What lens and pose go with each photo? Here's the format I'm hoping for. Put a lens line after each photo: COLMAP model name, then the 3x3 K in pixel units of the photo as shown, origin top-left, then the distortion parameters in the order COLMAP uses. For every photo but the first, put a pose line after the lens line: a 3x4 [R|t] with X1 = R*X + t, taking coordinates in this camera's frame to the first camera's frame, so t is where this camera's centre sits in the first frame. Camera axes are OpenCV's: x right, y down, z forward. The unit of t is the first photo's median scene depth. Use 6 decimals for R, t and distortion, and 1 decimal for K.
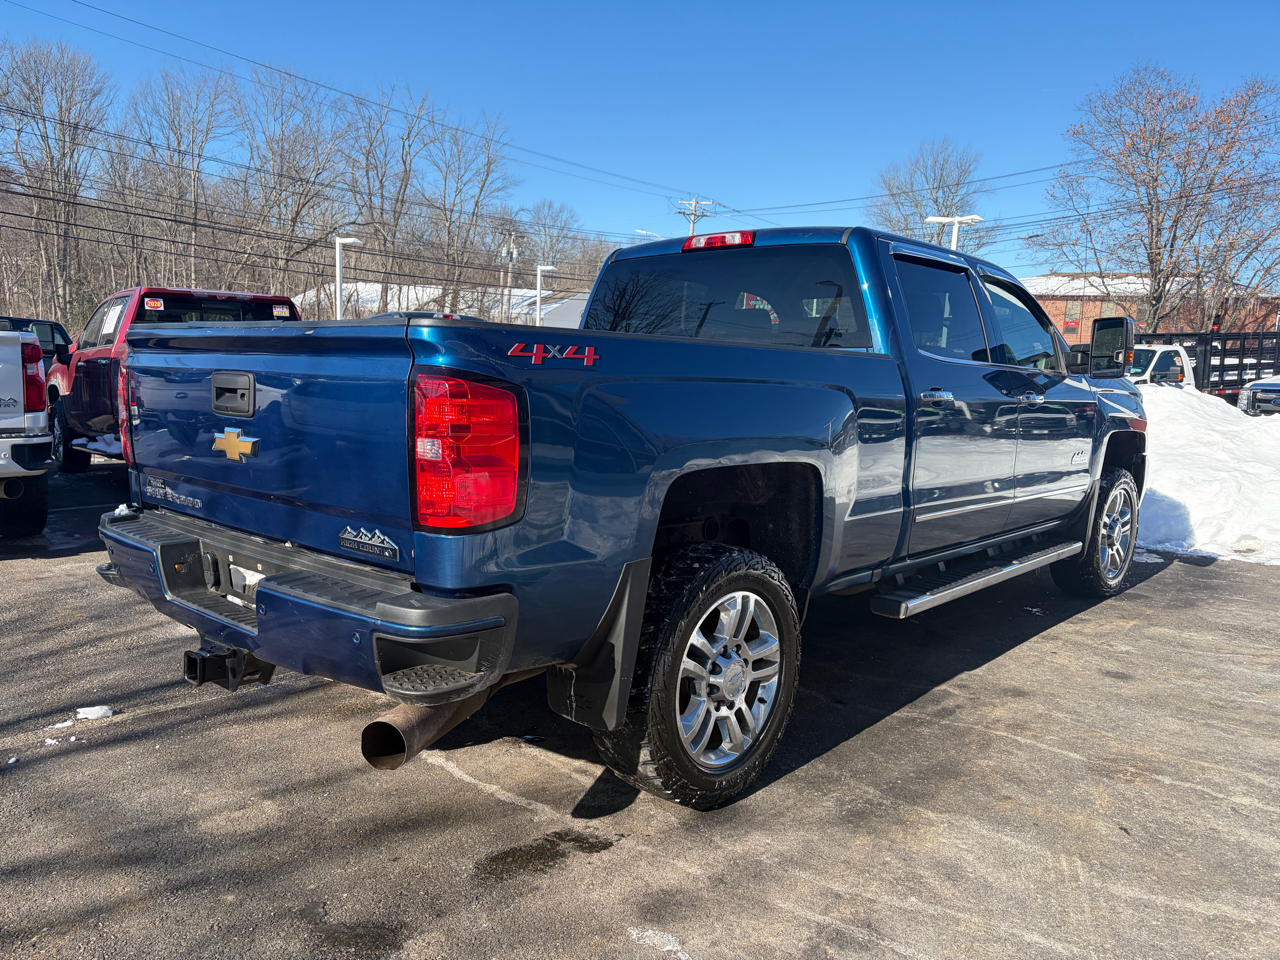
lens RADIAL K [[962.9, 0, 638.0], [0, 962.9, 485.8], [0, 0, 1]] dist [0.052323, -0.049902]
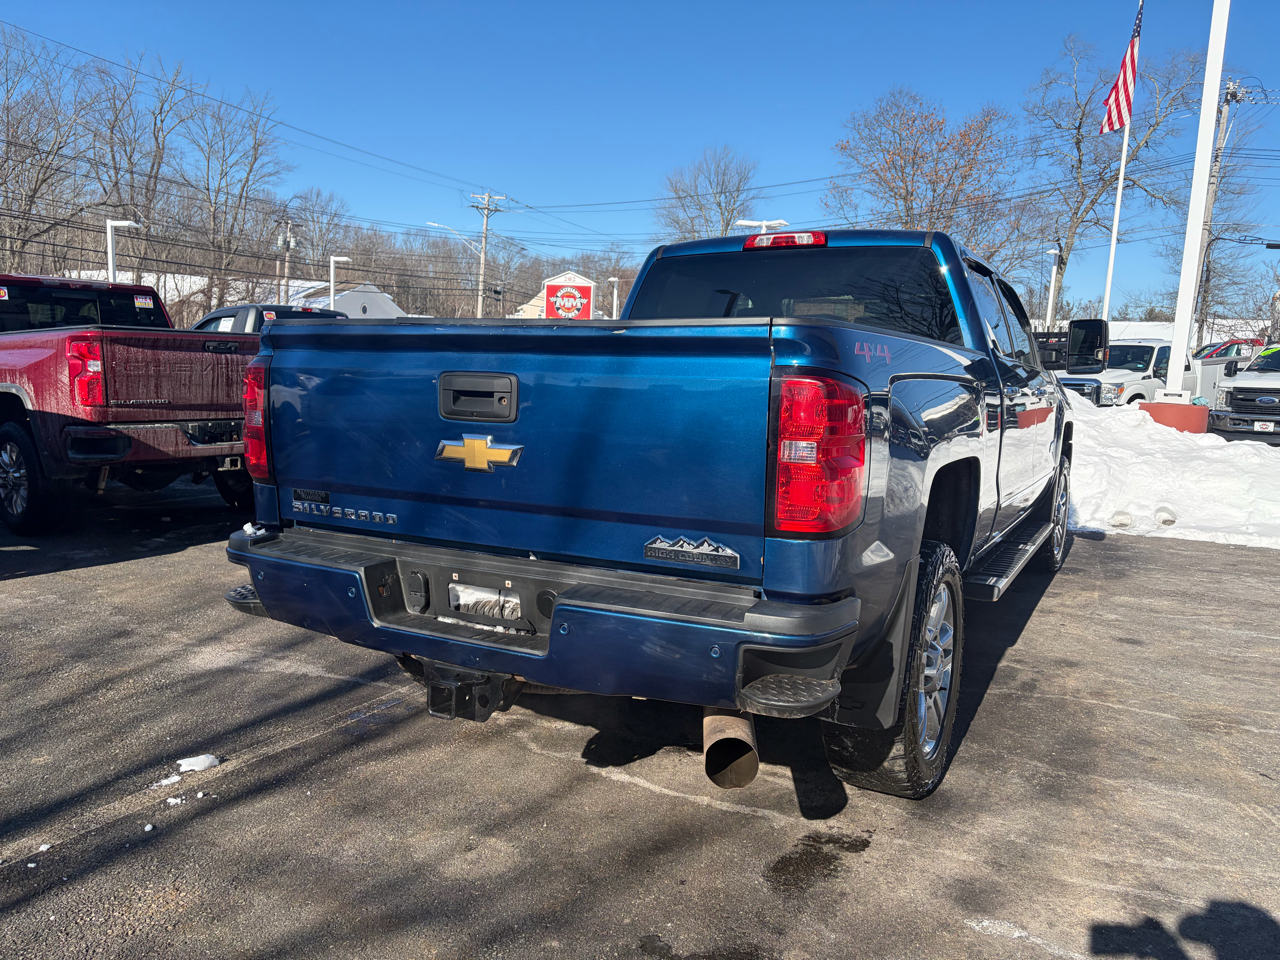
lens RADIAL K [[961.6, 0, 645.0], [0, 961.6, 483.2], [0, 0, 1]] dist [0.053066, -0.053163]
pose [[0.971962, -0.031006, 0.233083, -0.335912], [0.030737, 0.999516, 0.004787, -0.009112], [-0.233119, 0.002511, 0.972445, 0.054825]]
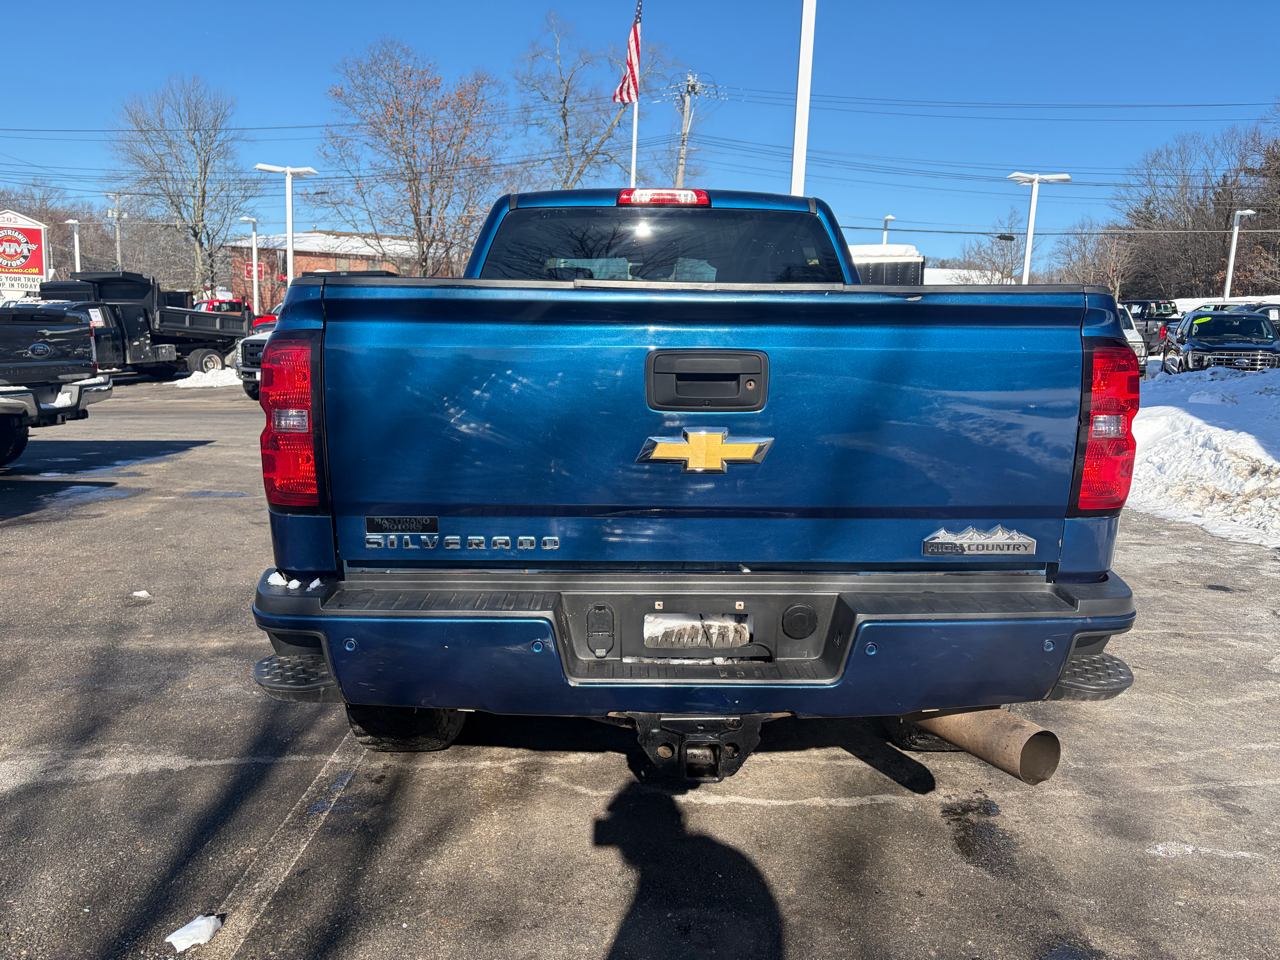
lens RADIAL K [[961.6, 0, 645.0], [0, 961.6, 483.2], [0, 0, 1]] dist [0.053066, -0.053163]
pose [[0.727298, -0.119815, 0.675782, -0.671077], [0.091142, 0.992784, 0.077929, -0.055495], [-0.680243, 0.004914, 0.732970, 0.350236]]
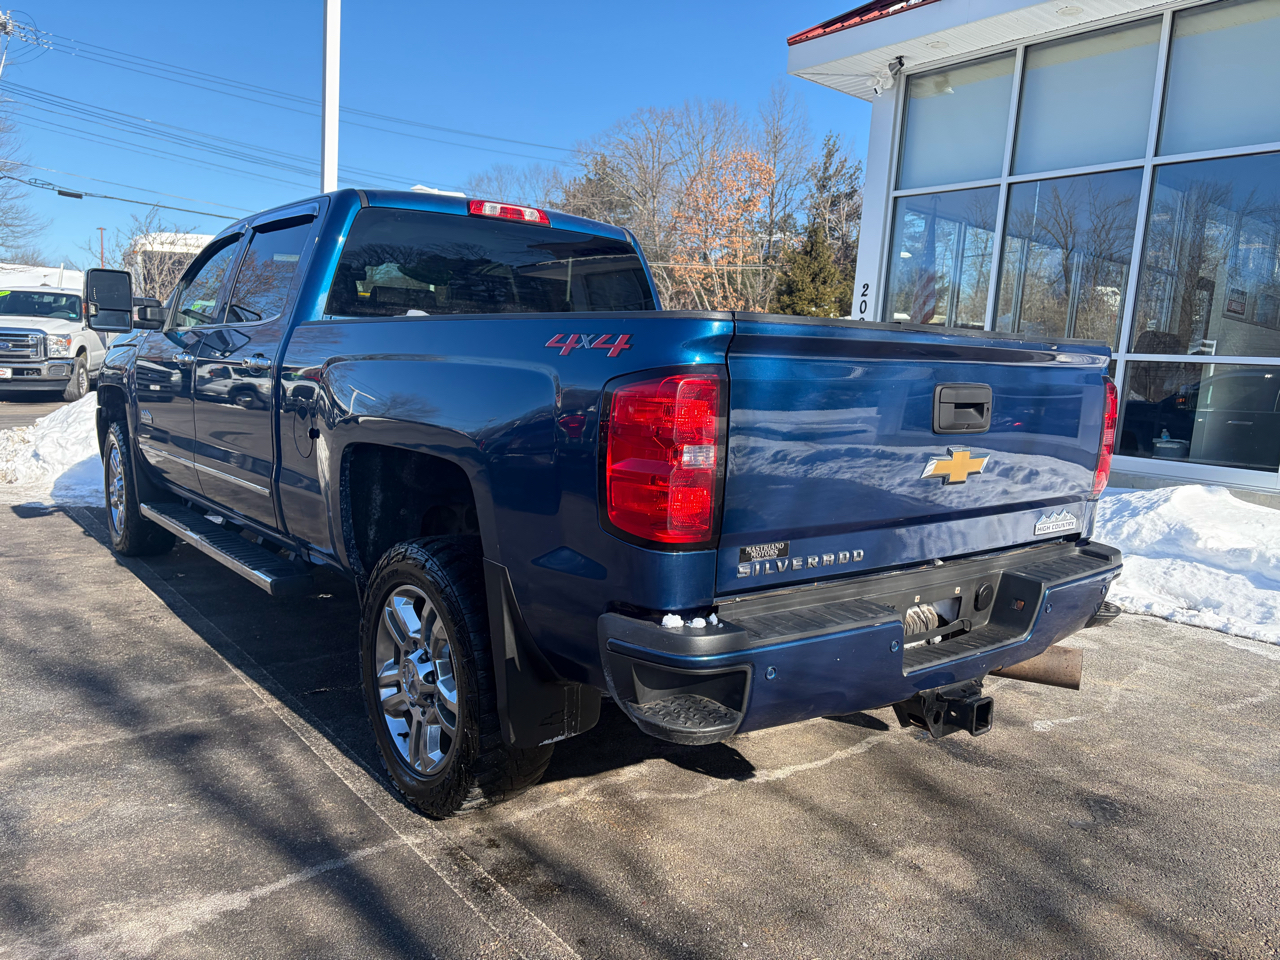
lens RADIAL K [[961.6, 0, 645.0], [0, 961.6, 483.2], [0, 0, 1]] dist [0.053066, -0.053163]
pose [[0.162108, -0.150276, 0.975263, -0.949767], [0.083924, 0.986854, 0.138112, -0.123458], [-0.983198, 0.059459, 0.172588, 0.800271]]
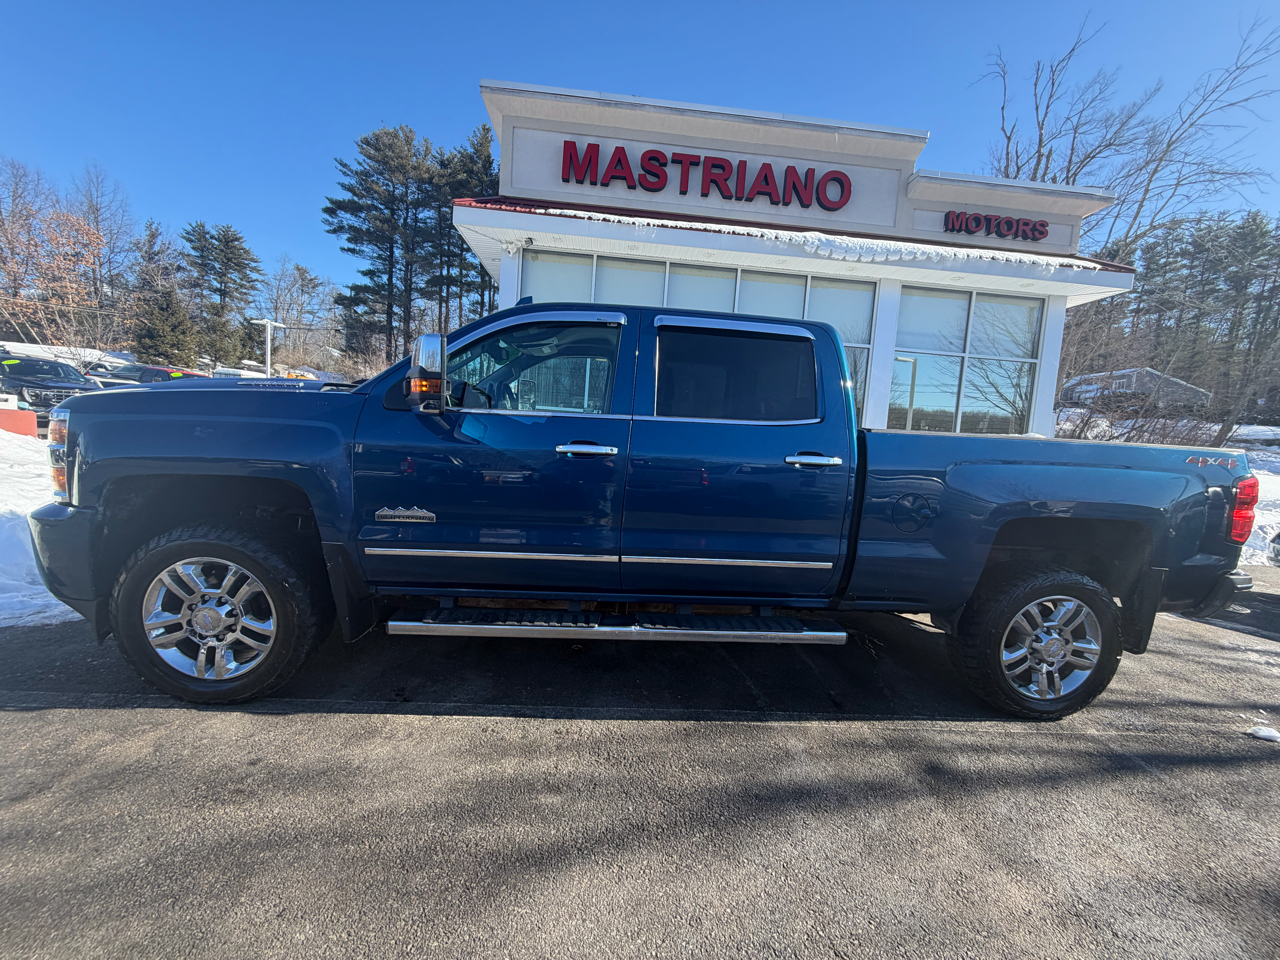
lens RADIAL K [[510.4, 0, 637.3], [0, 510.4, 479.1], [0, 0, 1]] dist [-0.000752, -0.000150]
pose [[-0.723165, -0.152917, 0.673535, -0.320812], [-0.002551, 0.975767, 0.218795, -0.249008], [-0.690671, 0.156507, -0.706031, 1.898932]]
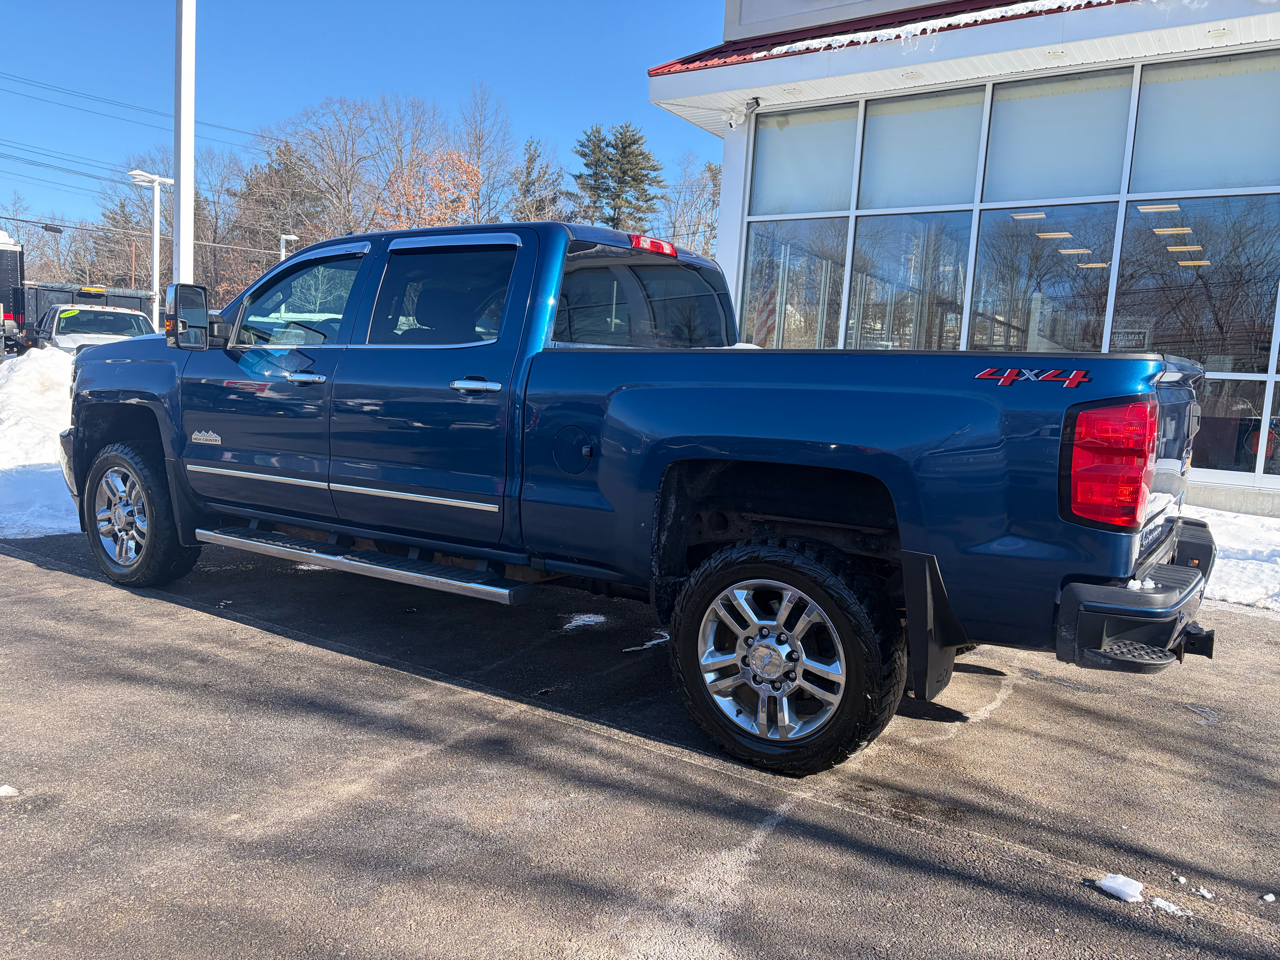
lens RADIAL K [[964.0, 0, 634.7], [0, 964.0, 479.1], [0, 0, 1]] dist [0.027007, -0.003187]
pose [[-0.145325, -0.146571, 0.978467, -1.074438], [0.077558, 0.984235, 0.158954, -0.190200], [-0.986339, 0.098988, -0.131666, 1.309794]]
